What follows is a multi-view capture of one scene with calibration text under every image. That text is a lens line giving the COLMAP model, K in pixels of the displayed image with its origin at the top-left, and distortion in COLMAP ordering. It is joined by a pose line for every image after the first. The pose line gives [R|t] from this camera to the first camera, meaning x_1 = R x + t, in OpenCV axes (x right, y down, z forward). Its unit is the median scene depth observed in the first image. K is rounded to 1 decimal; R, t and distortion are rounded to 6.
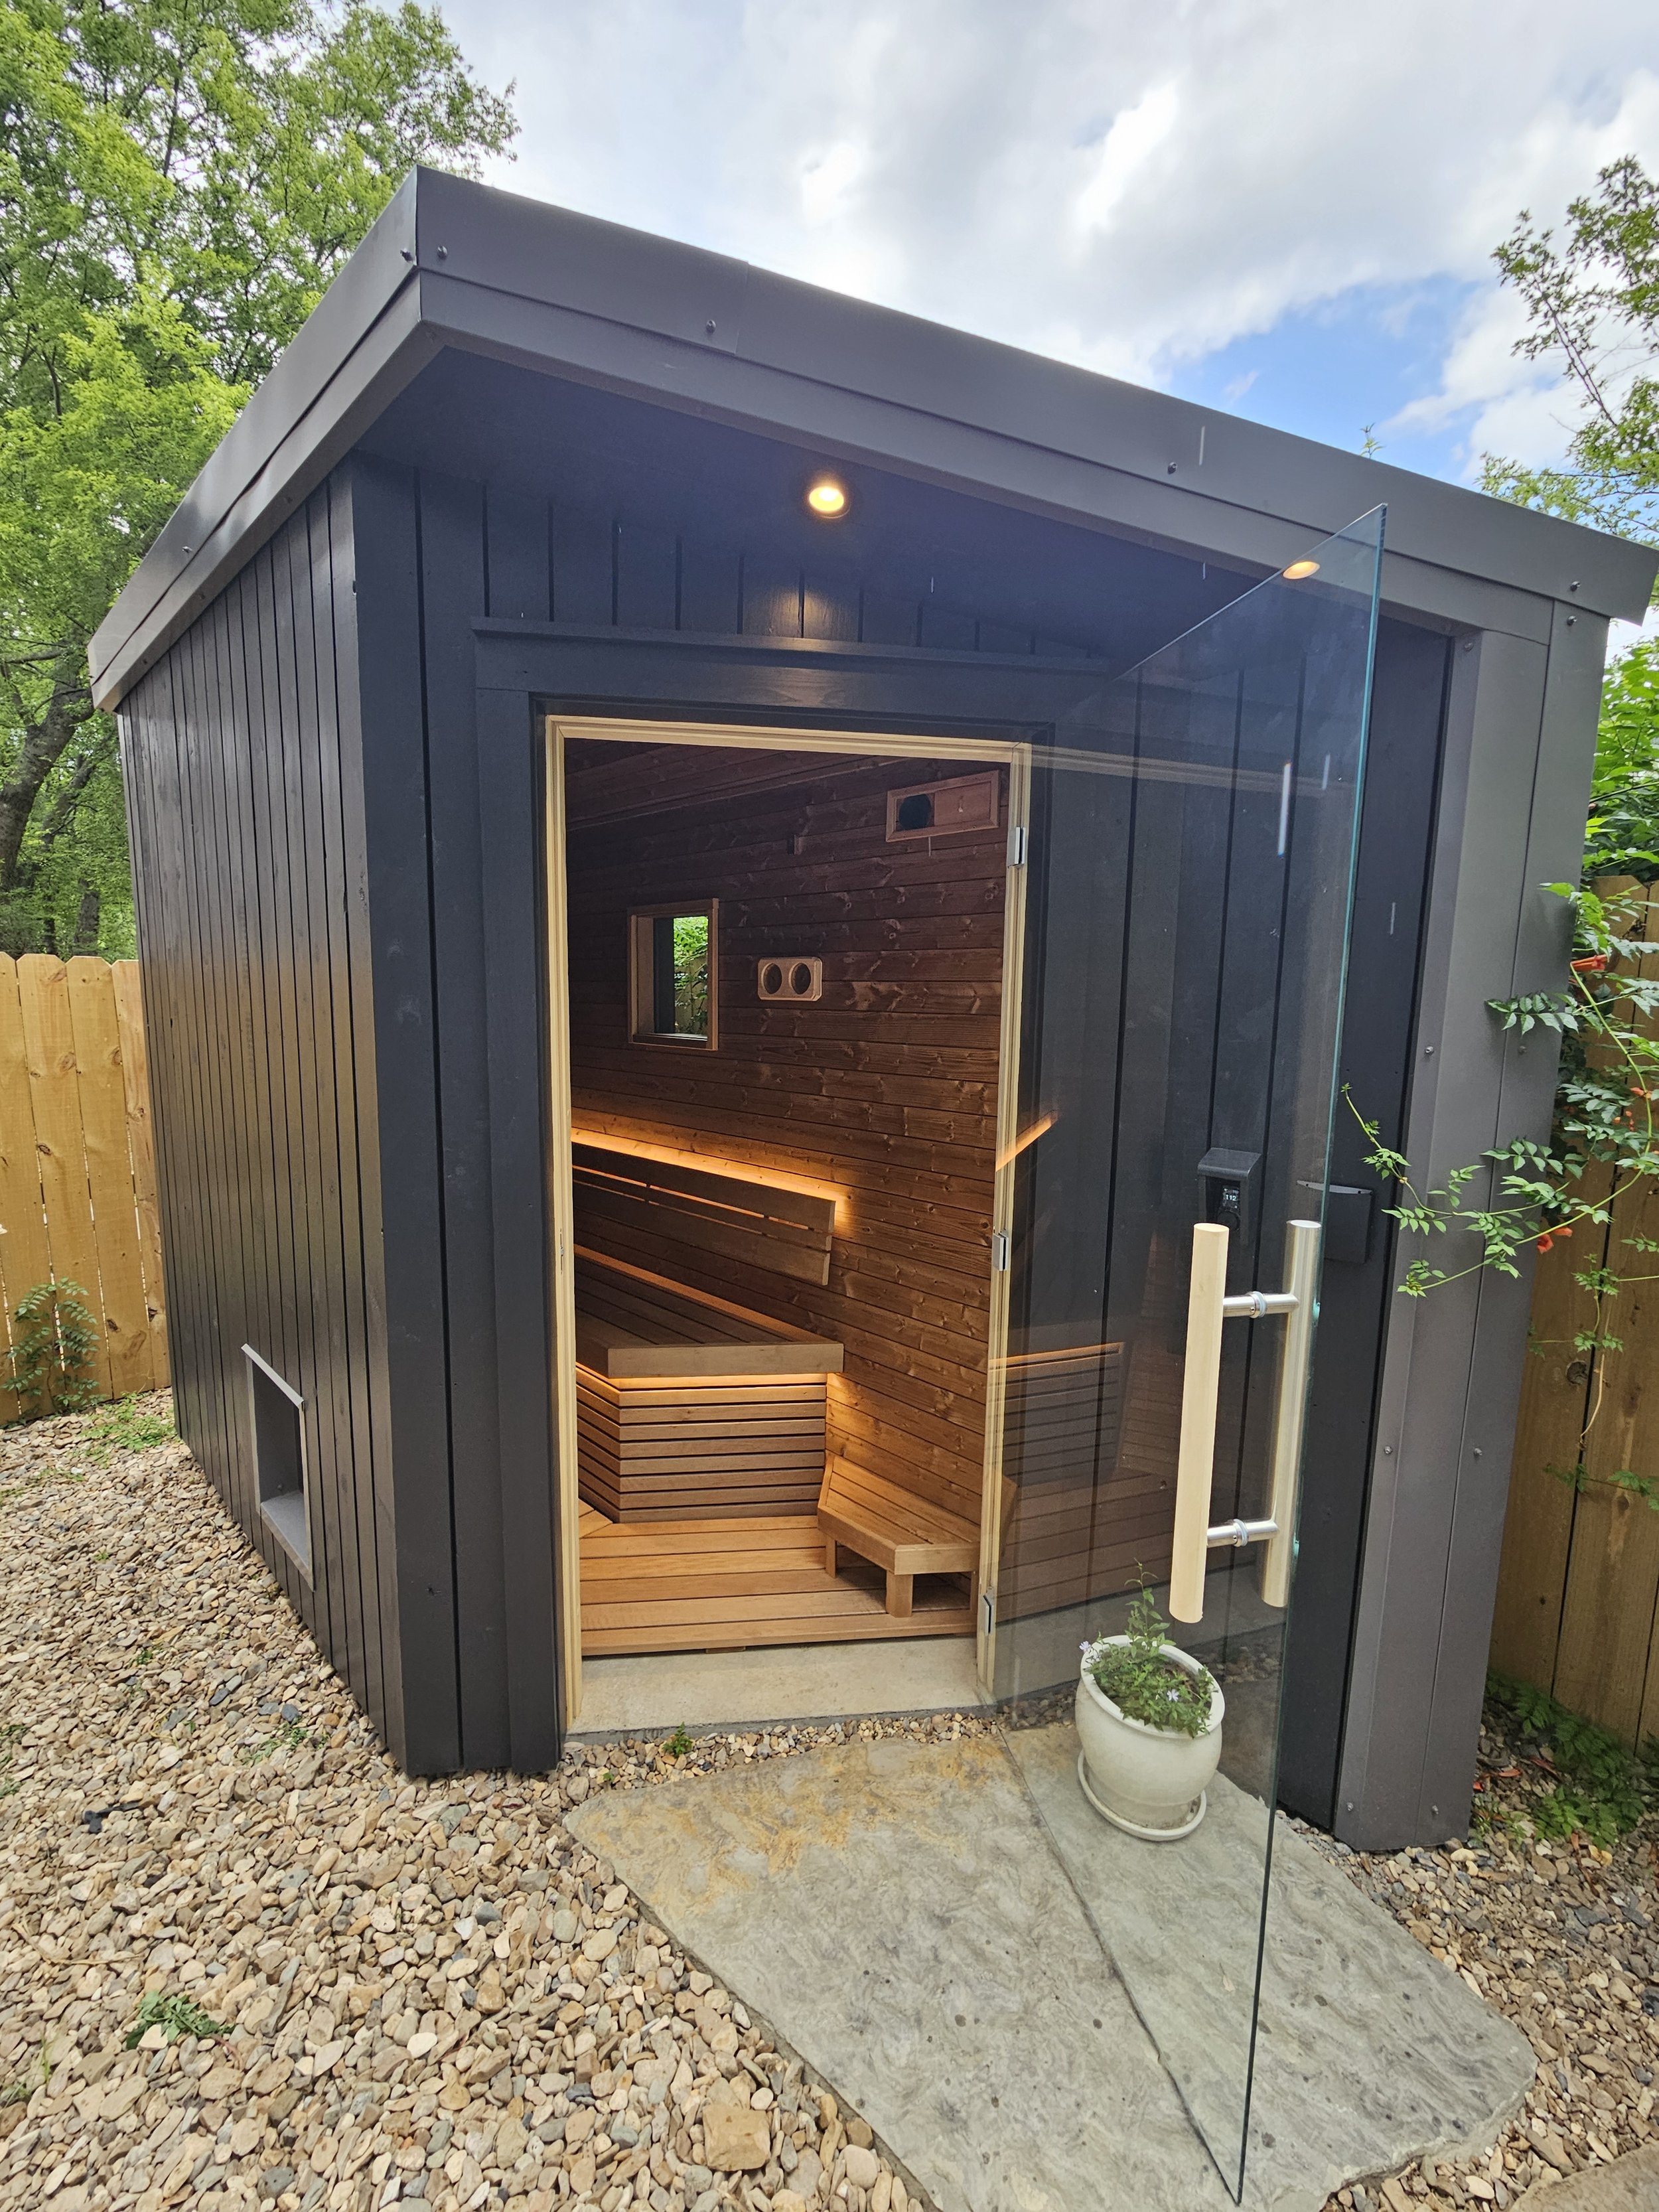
lens RADIAL K [[876.8, 0, 829.5], [0, 876.8, 1106.0], [0, 0, 1]] dist [-0.001304, -0.000633]
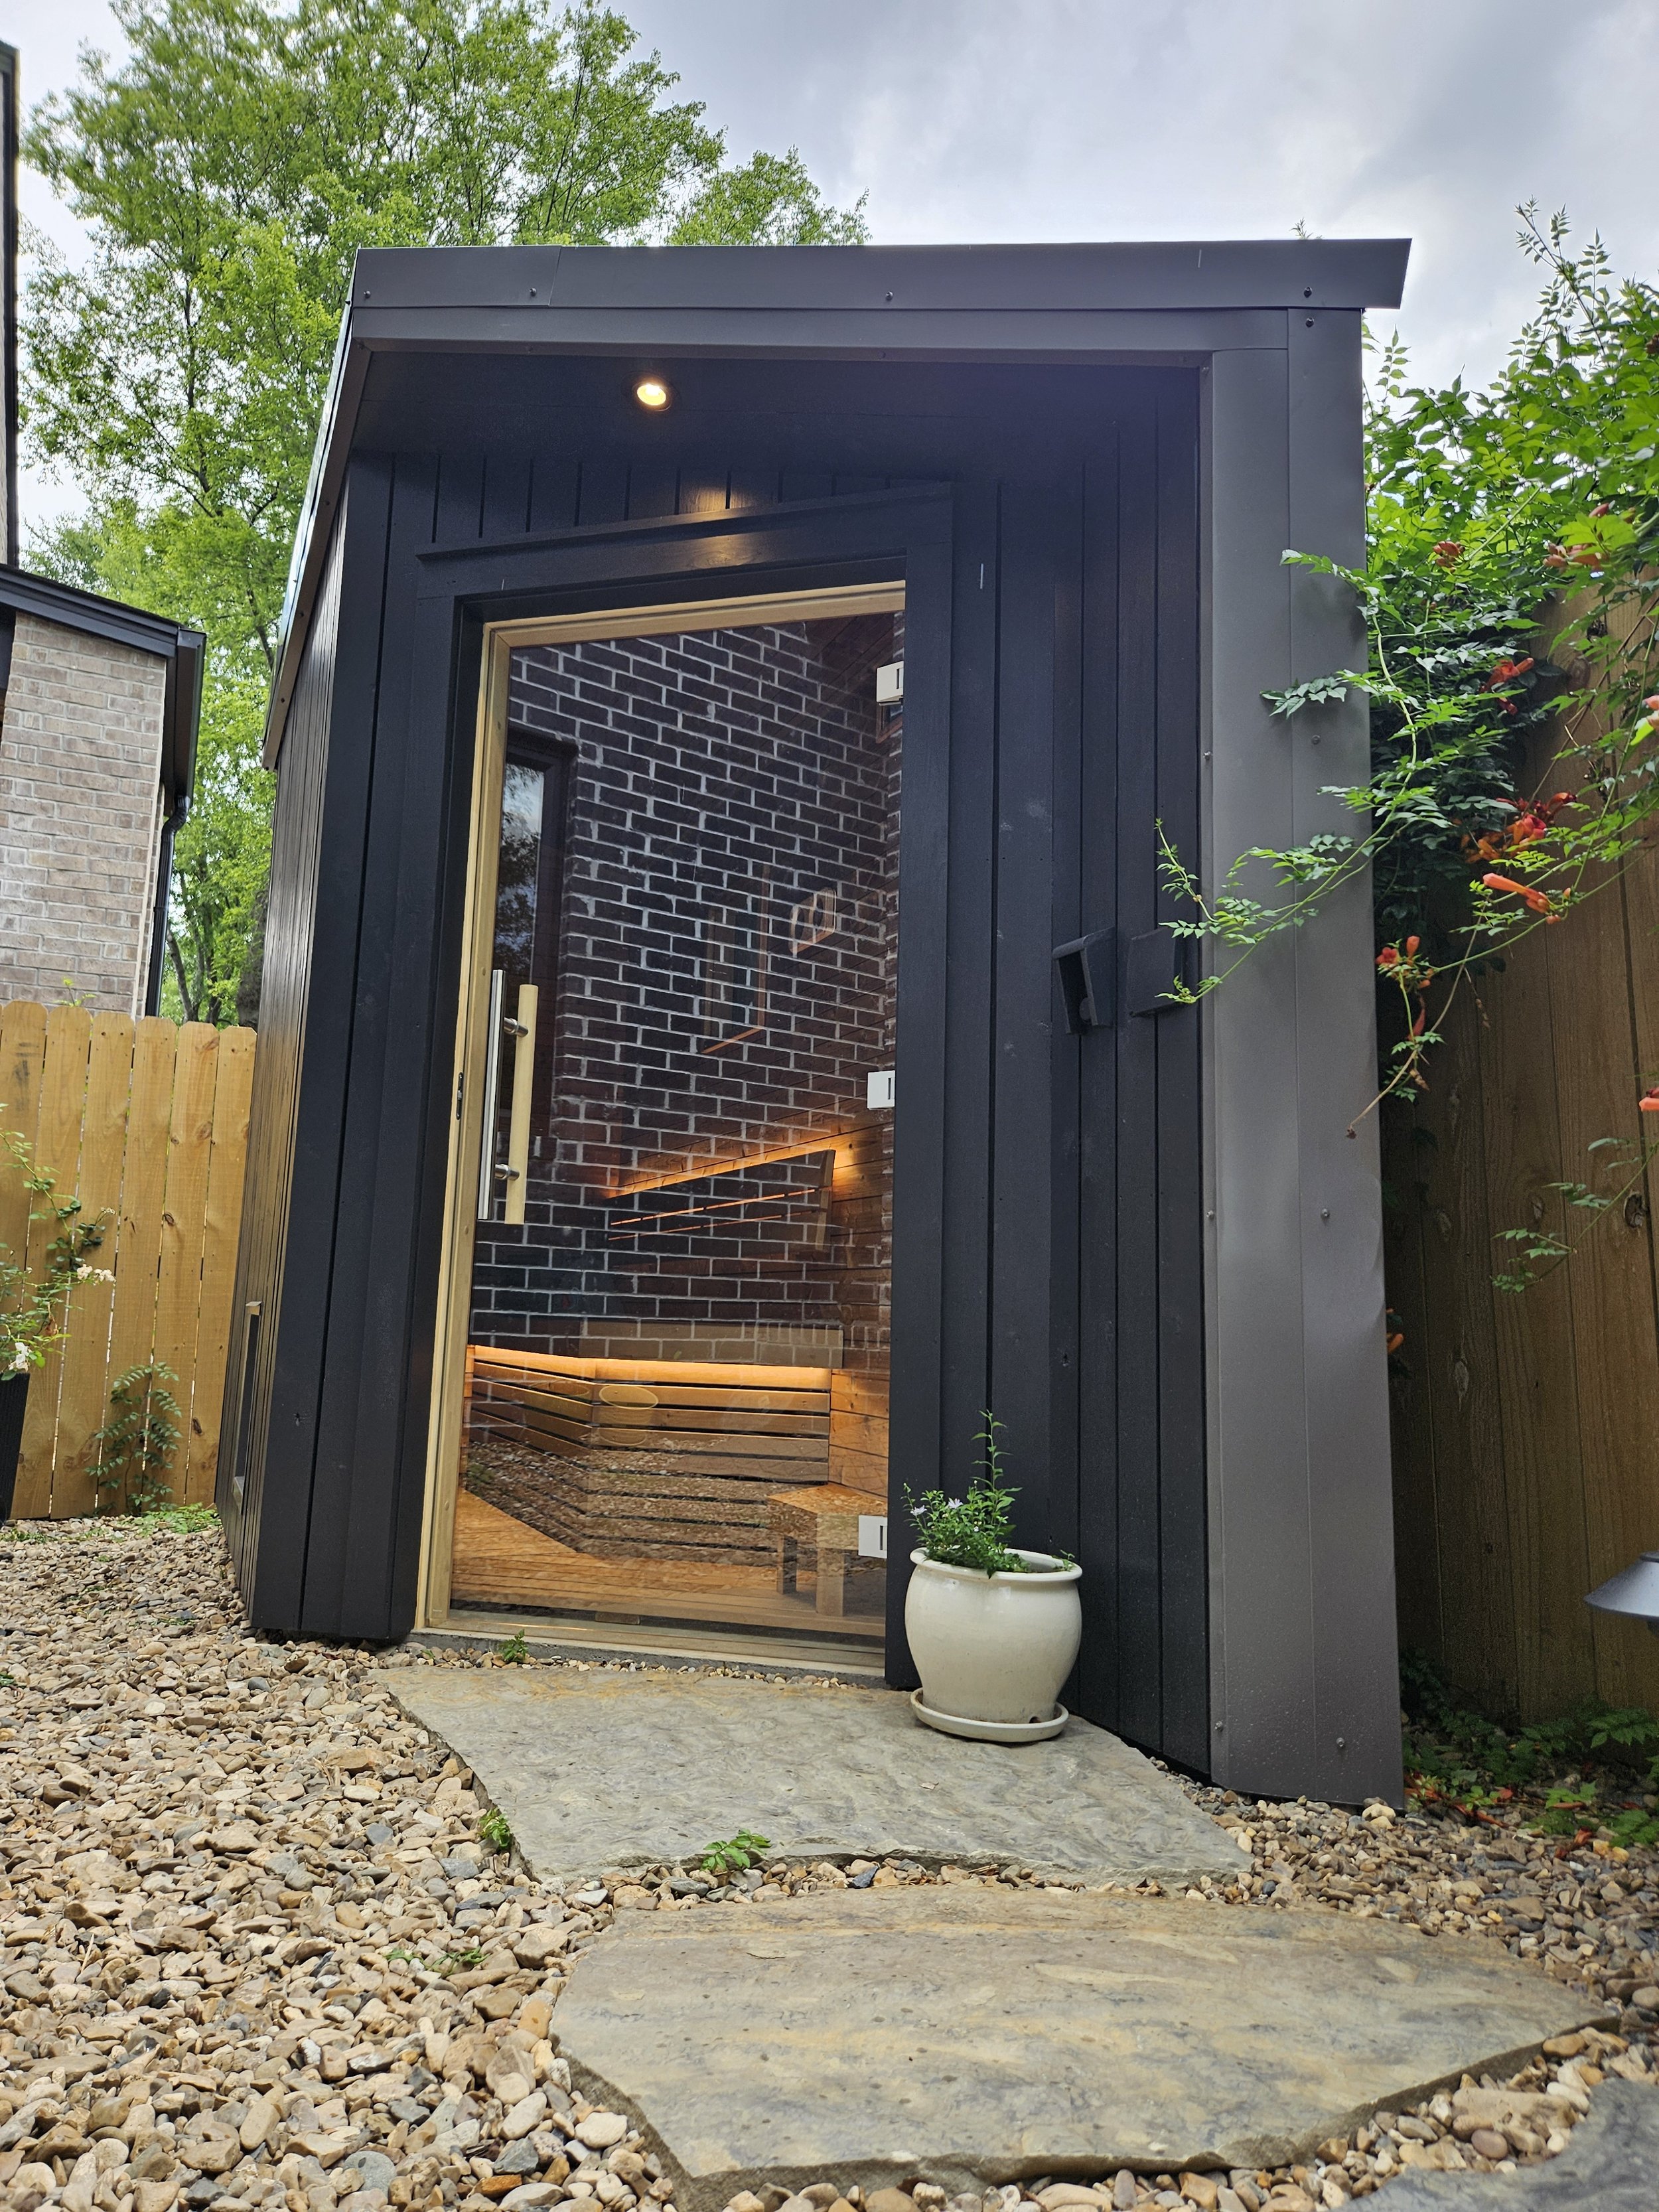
lens RADIAL K [[1413.5, 0, 829.5], [0, 1413.5, 1106.0], [0, 0, 1]] dist [0.026519, -0.001118]
pose [[0.928177, -0.043932, -0.369537, 0.696484], [-0.058304, 0.963577, -0.260999, 0.574913], [0.367544, 0.263798, 0.891808, -0.306063]]
